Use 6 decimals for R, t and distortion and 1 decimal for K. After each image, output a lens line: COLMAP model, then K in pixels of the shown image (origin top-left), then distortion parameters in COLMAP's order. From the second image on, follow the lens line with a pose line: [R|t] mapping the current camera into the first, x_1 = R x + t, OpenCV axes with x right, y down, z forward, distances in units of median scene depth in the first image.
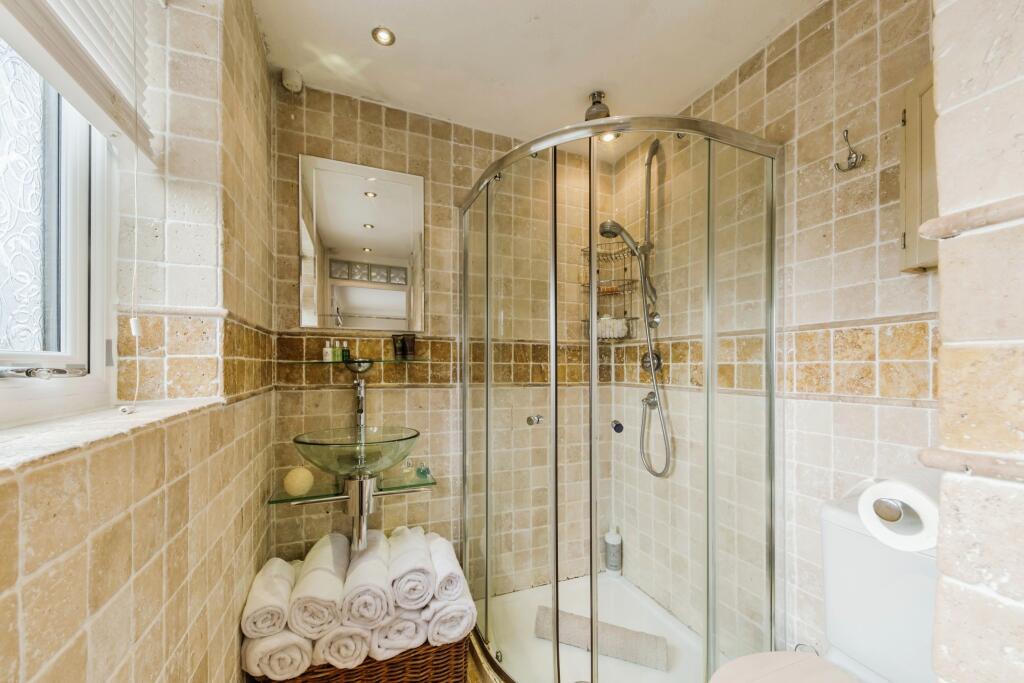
lens RADIAL K [[392.5, 0, 509.7], [0, 392.5, 364.5], [0, 0, 1]] dist [0.000556, -0.000021]
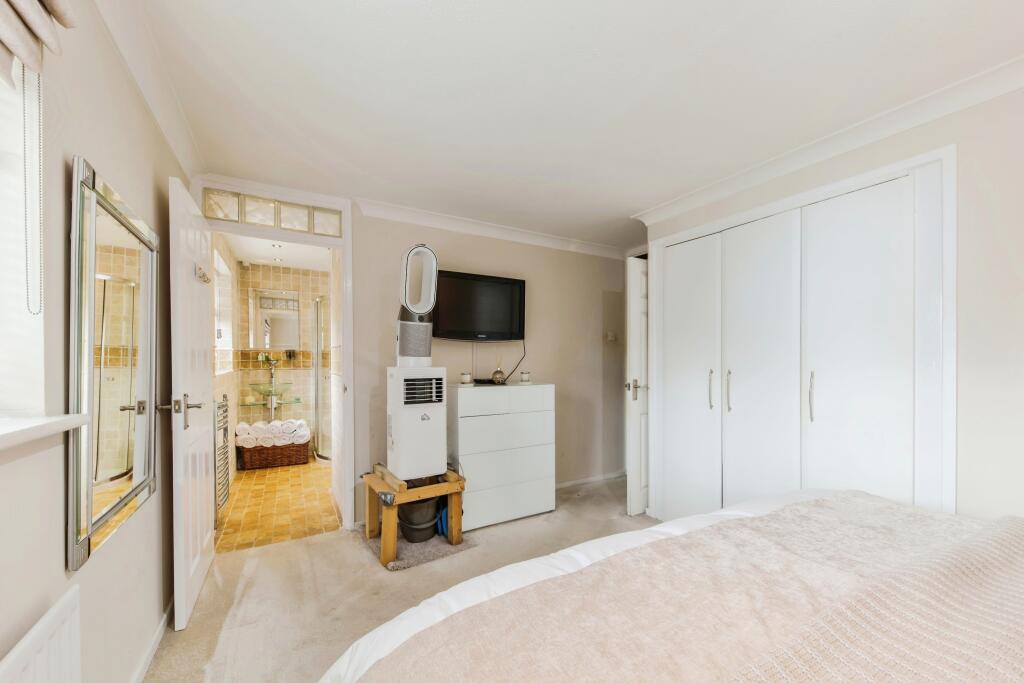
lens RADIAL K [[380.8, 0, 514.5], [0, 380.8, 359.2], [0, 0, 1]] dist [0.000102, -0.000040]
pose [[0.987421, -0.007171, 0.157953, 0.915453], [0.006170, 0.999958, 0.006823, -0.022794], [-0.157995, -0.005763, 0.987423, -2.003294]]
